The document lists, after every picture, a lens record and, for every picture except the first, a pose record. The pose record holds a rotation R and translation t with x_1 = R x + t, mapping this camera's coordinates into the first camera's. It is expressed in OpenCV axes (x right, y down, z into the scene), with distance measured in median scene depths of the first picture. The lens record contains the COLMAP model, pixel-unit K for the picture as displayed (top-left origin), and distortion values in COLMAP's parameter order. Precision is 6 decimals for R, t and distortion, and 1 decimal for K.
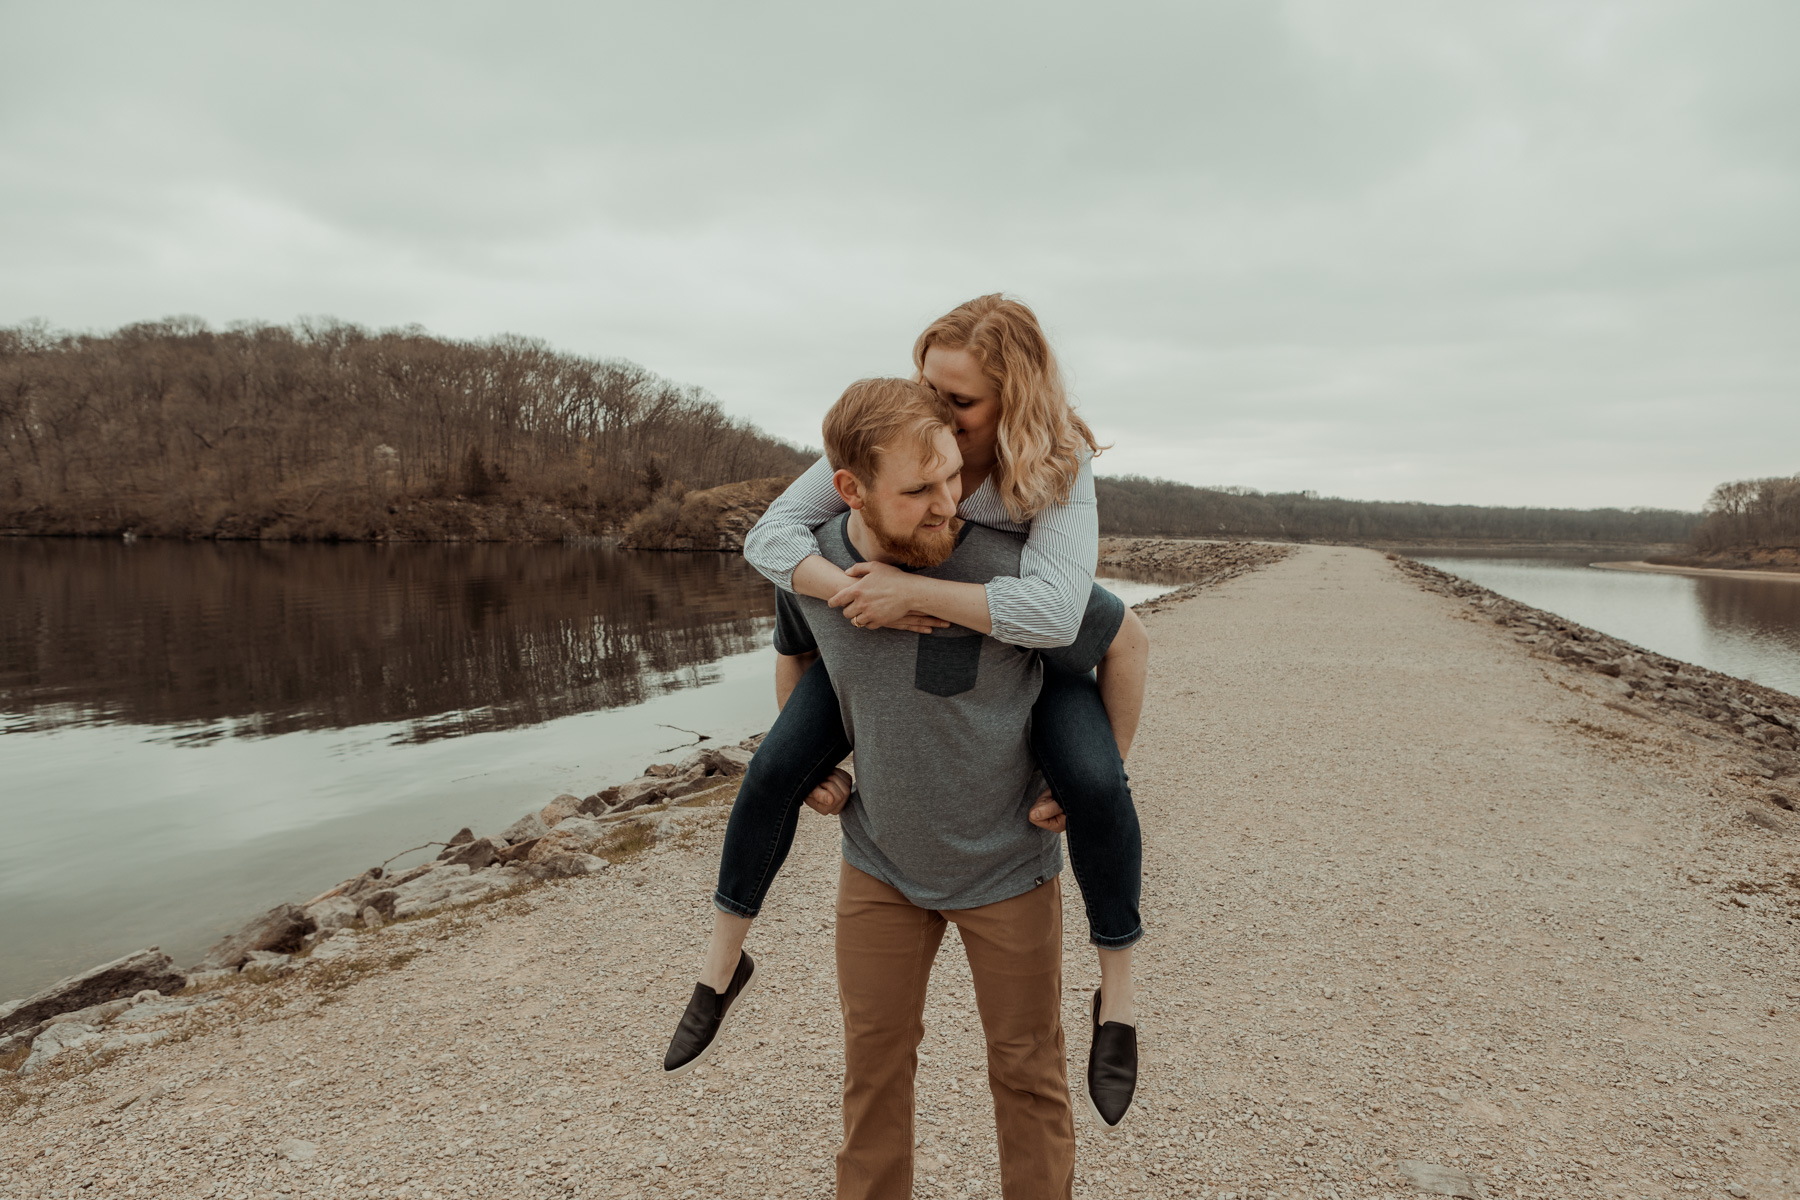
lens RADIAL K [[1218.9, 0, 899.3], [0, 1218.9, 598.2], [0, 0, 1]] dist [-0.030760, 0.024857]
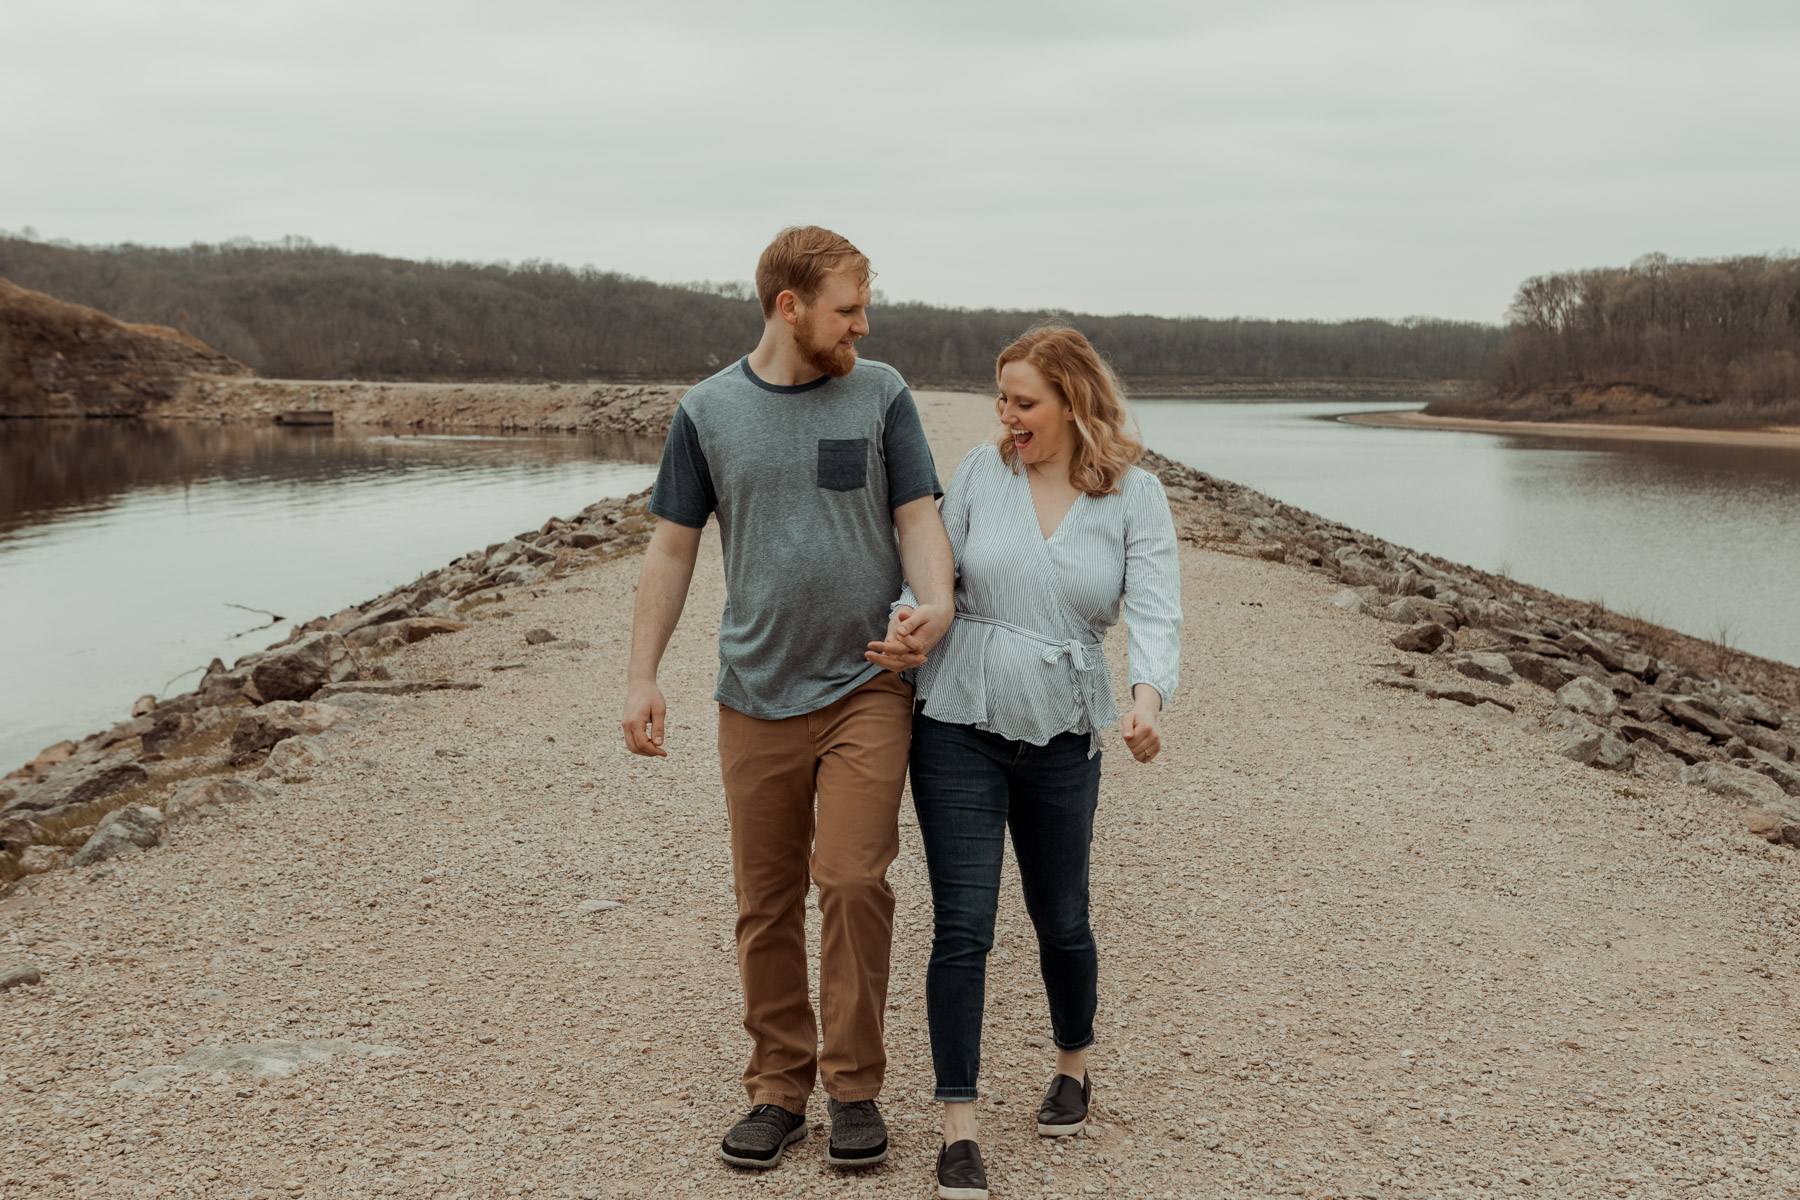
lens RADIAL K [[2441.6, 0, 920.5], [0, 2441.6, 599.5], [0, 0, 1]] dist [-0.037580, 0.041848]
pose [[0.940739, -0.043970, 0.336270, -0.030765], [0.031075, 0.998564, 0.043639, 0.003921], [-0.337706, -0.030603, 0.940754, -0.076817]]
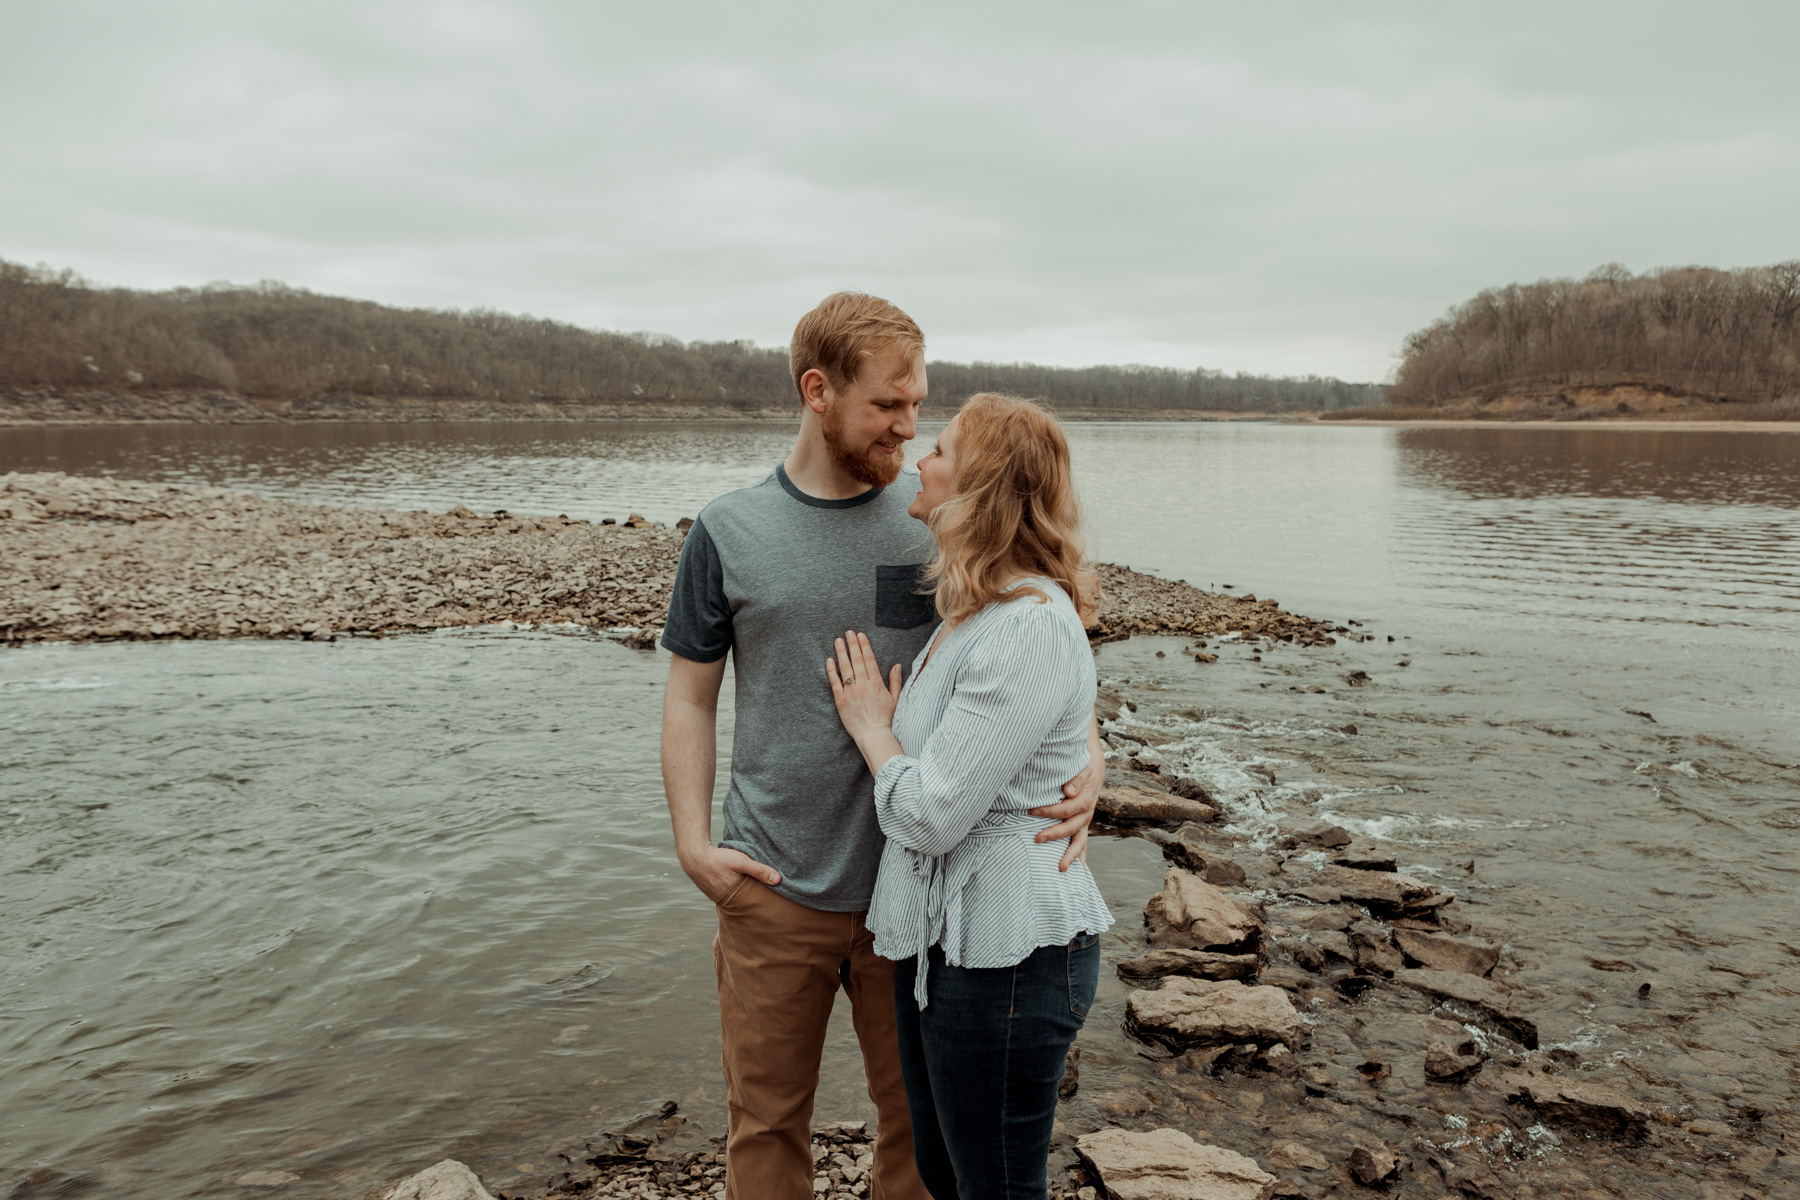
lens RADIAL K [[1467.0, 0, 896.4], [0, 1467.0, 604.0], [0, 0, 1]] dist [-0.003521, 0.009092]
pose [[0.882702, -0.074105, 0.464053, 0.080378], [0.042096, 0.995987, 0.078977, -0.008899], [-0.468044, -0.050179, 0.882280, 0.956840]]
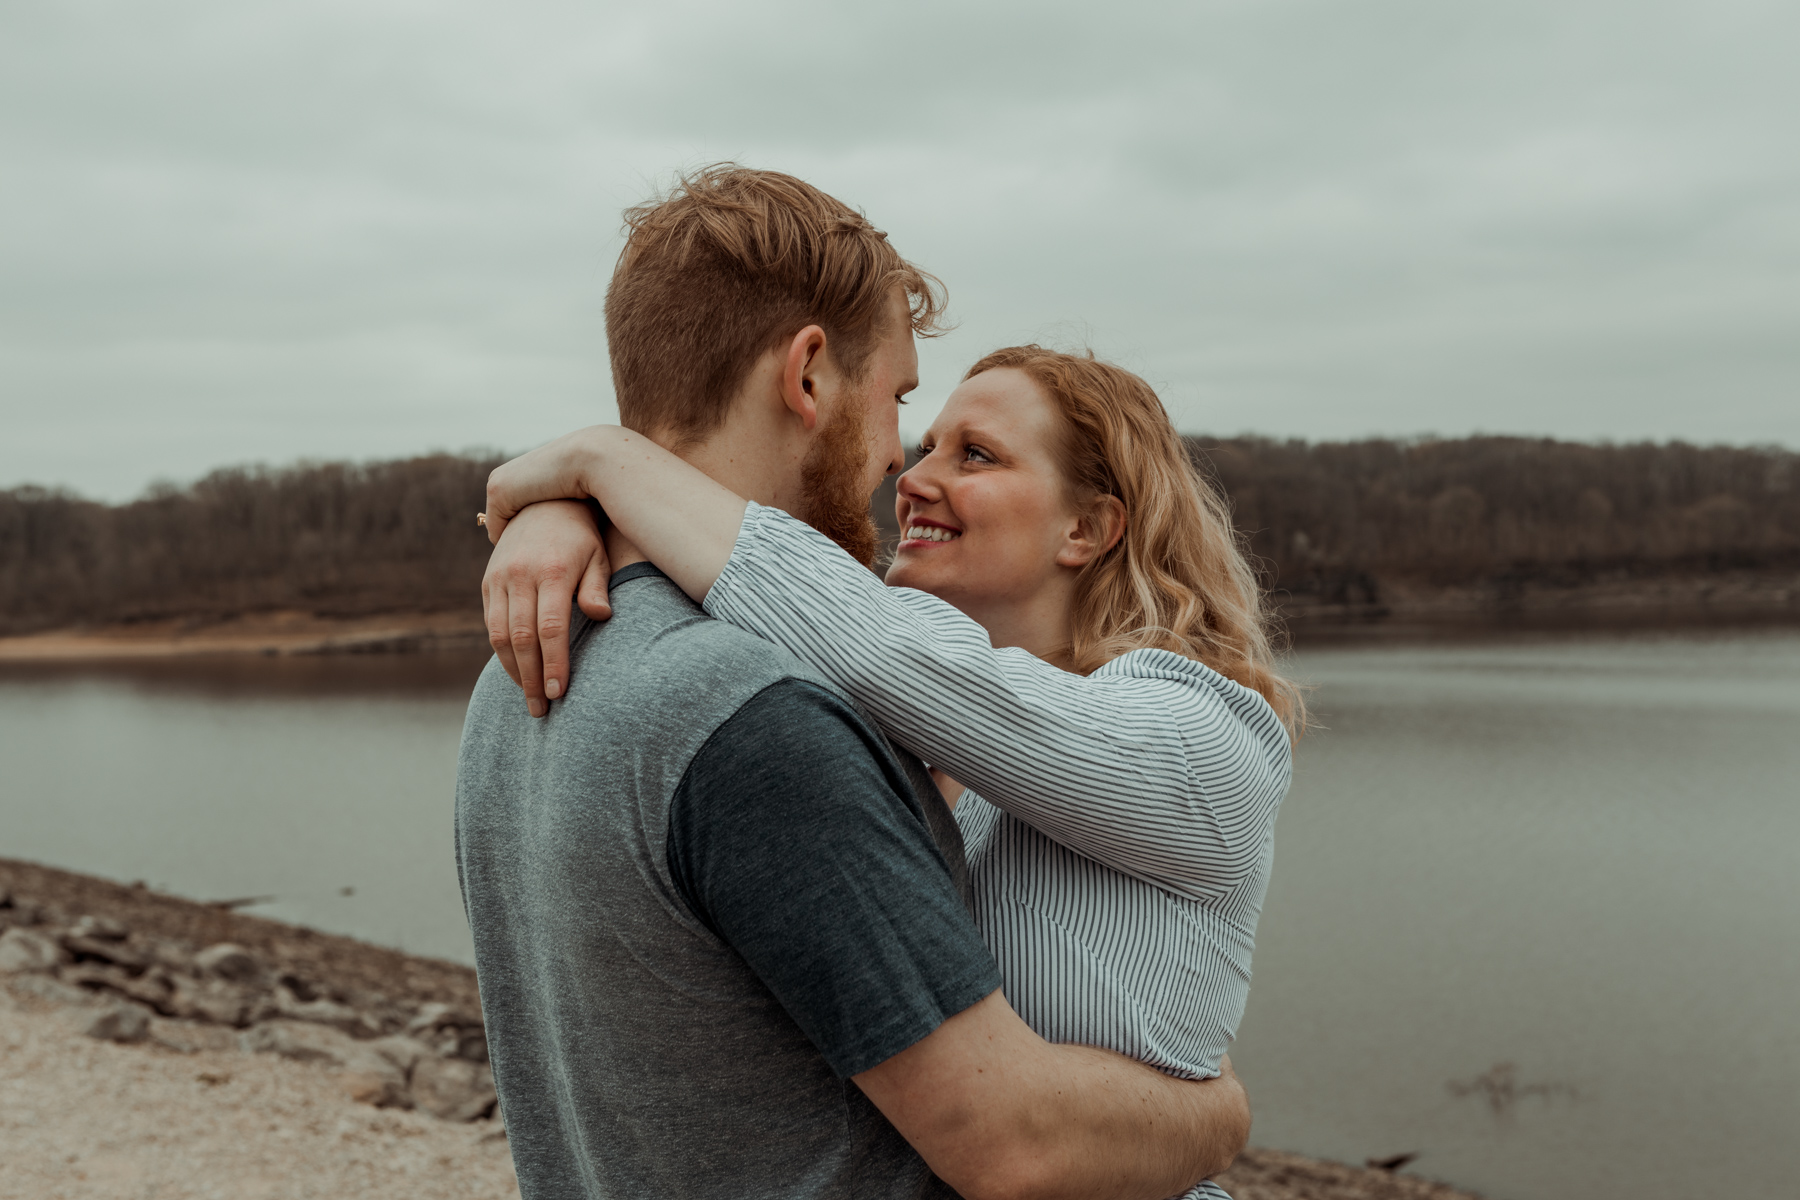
lens RADIAL K [[2152.2, 0, 899.1], [0, 2152.2, 597.5], [0, 0, 1]] dist [-0.008062, 0.009734]
pose [[0.459234, -0.041072, 0.887365, -0.029027], [0.087435, 0.996170, 0.000858, 0.003068], [-0.884002, 0.077193, 0.461066, -0.065940]]
